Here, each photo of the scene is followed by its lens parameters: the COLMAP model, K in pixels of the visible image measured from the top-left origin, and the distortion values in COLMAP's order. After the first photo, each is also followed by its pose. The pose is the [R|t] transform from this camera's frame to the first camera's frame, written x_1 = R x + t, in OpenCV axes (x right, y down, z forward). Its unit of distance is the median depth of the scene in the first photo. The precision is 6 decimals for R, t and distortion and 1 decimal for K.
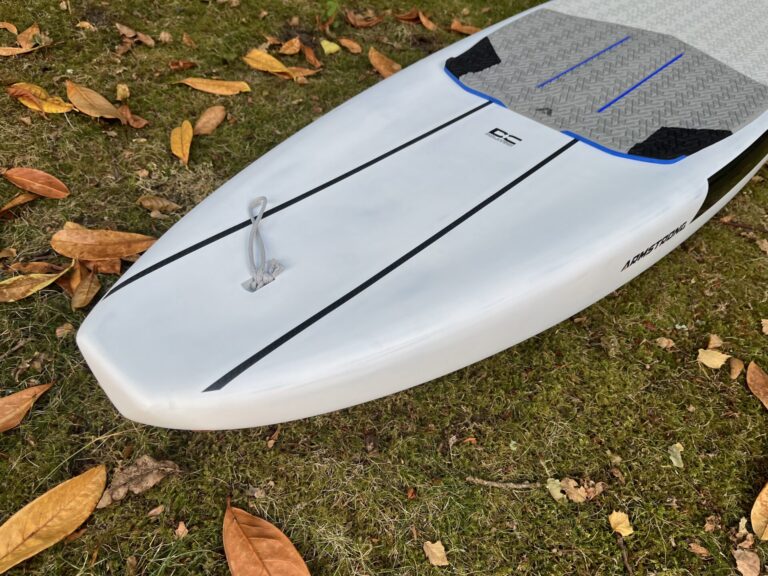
lens RADIAL K [[584.2, 0, 370.6], [0, 584.2, 294.1], [0, 0, 1]] dist [0.069354, -0.109007]
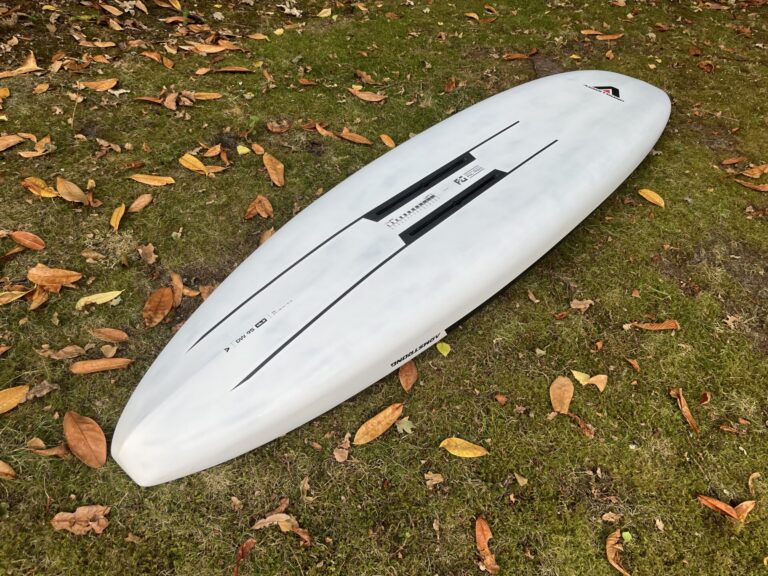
lens RADIAL K [[584.2, 0, 382.1], [0, 584.2, 288.6], [0, 0, 1]] dist [0.069354, -0.109007]
pose [[0.996447, 0.040624, -0.073777, 0.580760], [-0.045760, 0.996546, -0.069300, 0.026826], [0.070707, 0.072430, 0.994864, -0.620616]]
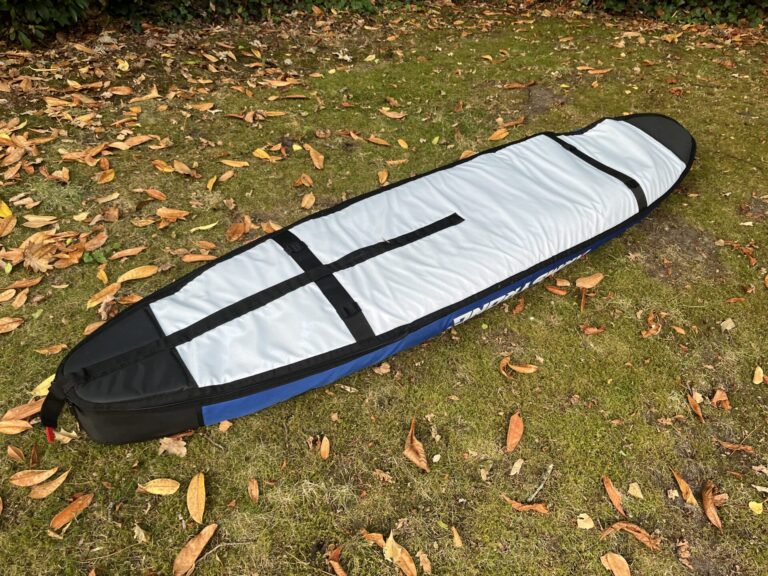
lens RADIAL K [[584.2, 0, 377.8], [0, 584.2, 288.7], [0, 0, 1]] dist [0.069354, -0.109007]
pose [[0.979167, 0.057995, -0.194599, 0.933359], [-0.086677, 0.986024, -0.142278, 0.506203], [0.183628, 0.156181, 0.970509, -1.303691]]
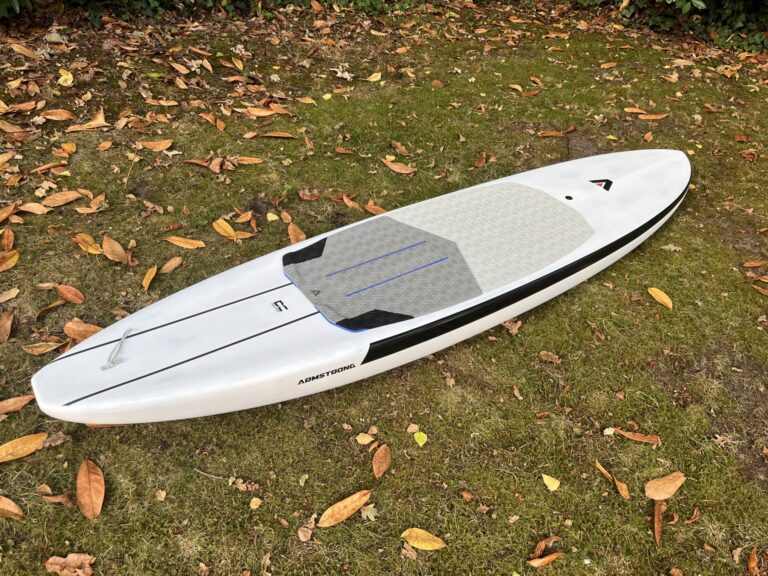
lens RADIAL K [[584.2, 0, 369.7], [0, 584.2, 288.3], [0, 0, 1]] dist [0.069354, -0.109007]
pose [[0.973974, 0.129742, -0.185852, 0.741545], [-0.149893, 0.983756, -0.098776, -0.151150], [0.170017, 0.124063, 0.977600, -0.733574]]
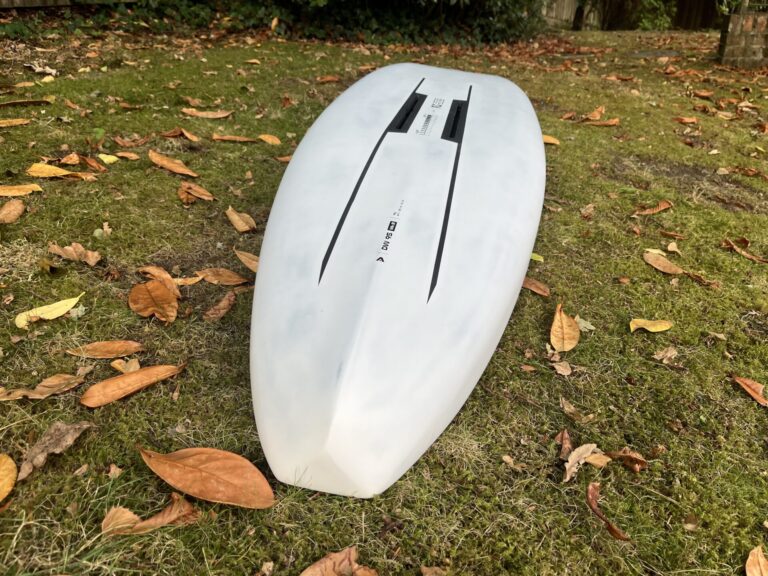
lens RADIAL K [[584.2, 0, 388.1], [0, 584.2, 307.7], [0, 0, 1]] dist [0.069354, -0.109007]
pose [[0.890711, -0.238819, 0.386781, -0.136967], [0.327238, 0.927459, -0.180927, 0.287791], [-0.315515, 0.287723, 0.904249, -0.097013]]
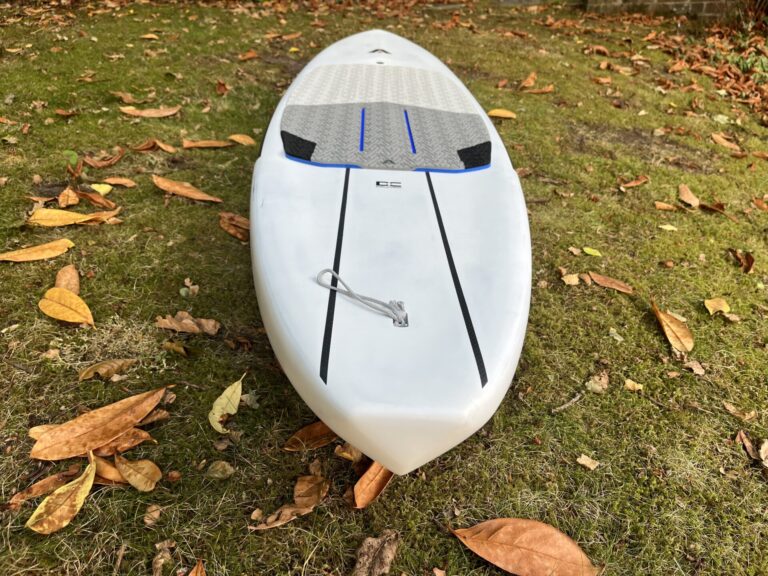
lens RADIAL K [[584.2, 0, 386.2], [0, 584.2, 298.7], [0, 0, 1]] dist [0.069354, -0.109007]
pose [[0.741635, -0.385670, 0.548850, -0.461792], [0.475393, 0.879435, -0.024408, -0.023915], [-0.473265, 0.279021, 0.835564, 0.034627]]
